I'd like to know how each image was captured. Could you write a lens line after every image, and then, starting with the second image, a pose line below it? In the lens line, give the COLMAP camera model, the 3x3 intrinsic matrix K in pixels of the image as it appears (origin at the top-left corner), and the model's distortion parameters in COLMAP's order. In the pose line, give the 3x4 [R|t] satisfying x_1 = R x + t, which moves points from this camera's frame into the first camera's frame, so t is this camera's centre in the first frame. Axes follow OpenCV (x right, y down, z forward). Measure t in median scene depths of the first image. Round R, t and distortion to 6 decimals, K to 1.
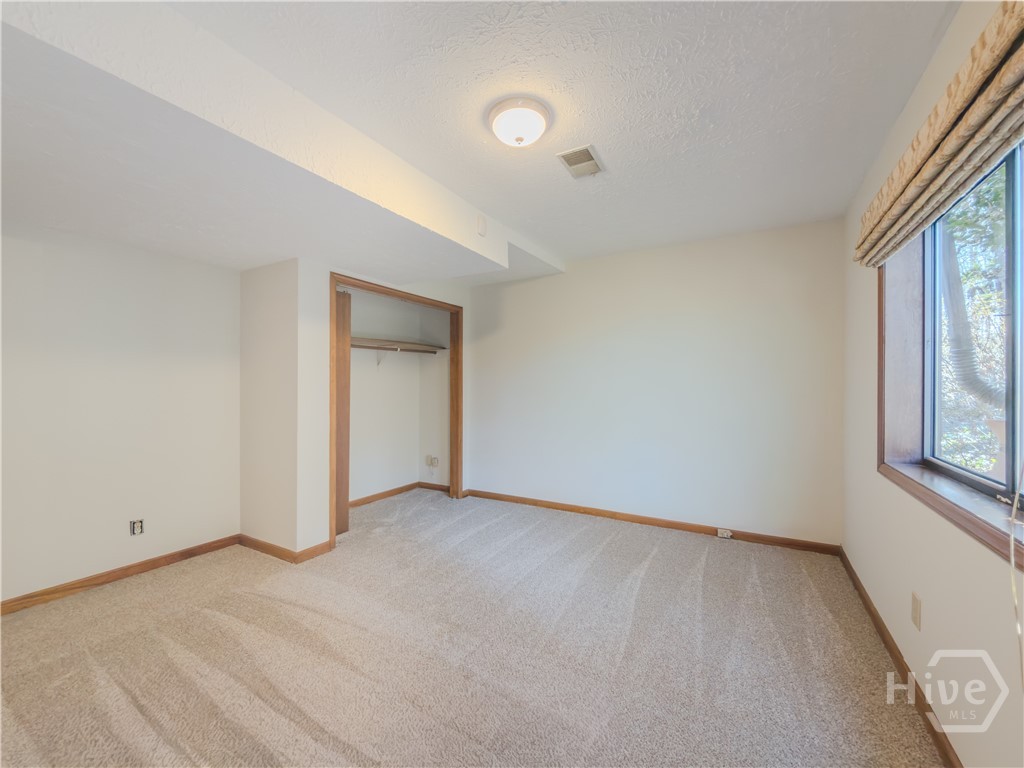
lens RADIAL K [[413.0, 0, 511.0], [0, 413.0, 382.6], [0, 0, 1]] dist [0.000498, 0.000124]
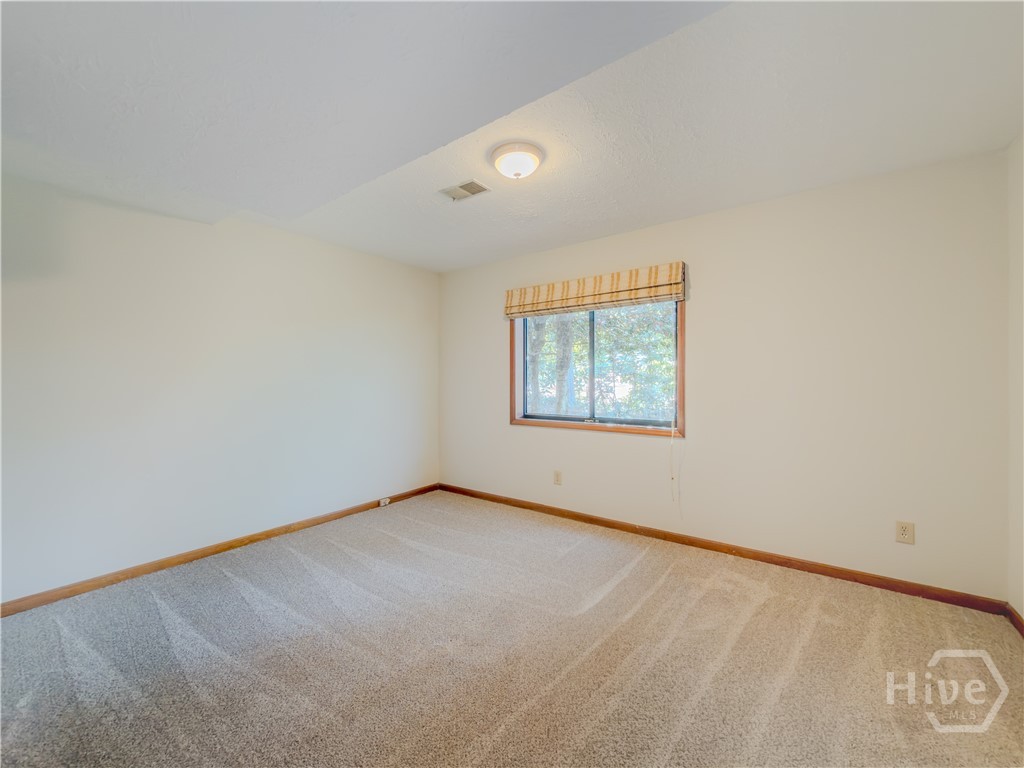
lens RADIAL K [[413.0, 0, 511.0], [0, 413.0, 384.2], [0, 0, 1]] dist [0.000498, 0.000124]
pose [[0.114764, -0.011529, 0.993326, -0.661514], [-0.002150, 0.999927, 0.011854, 0.002250], [-0.993390, -0.003496, 0.114731, 0.498436]]
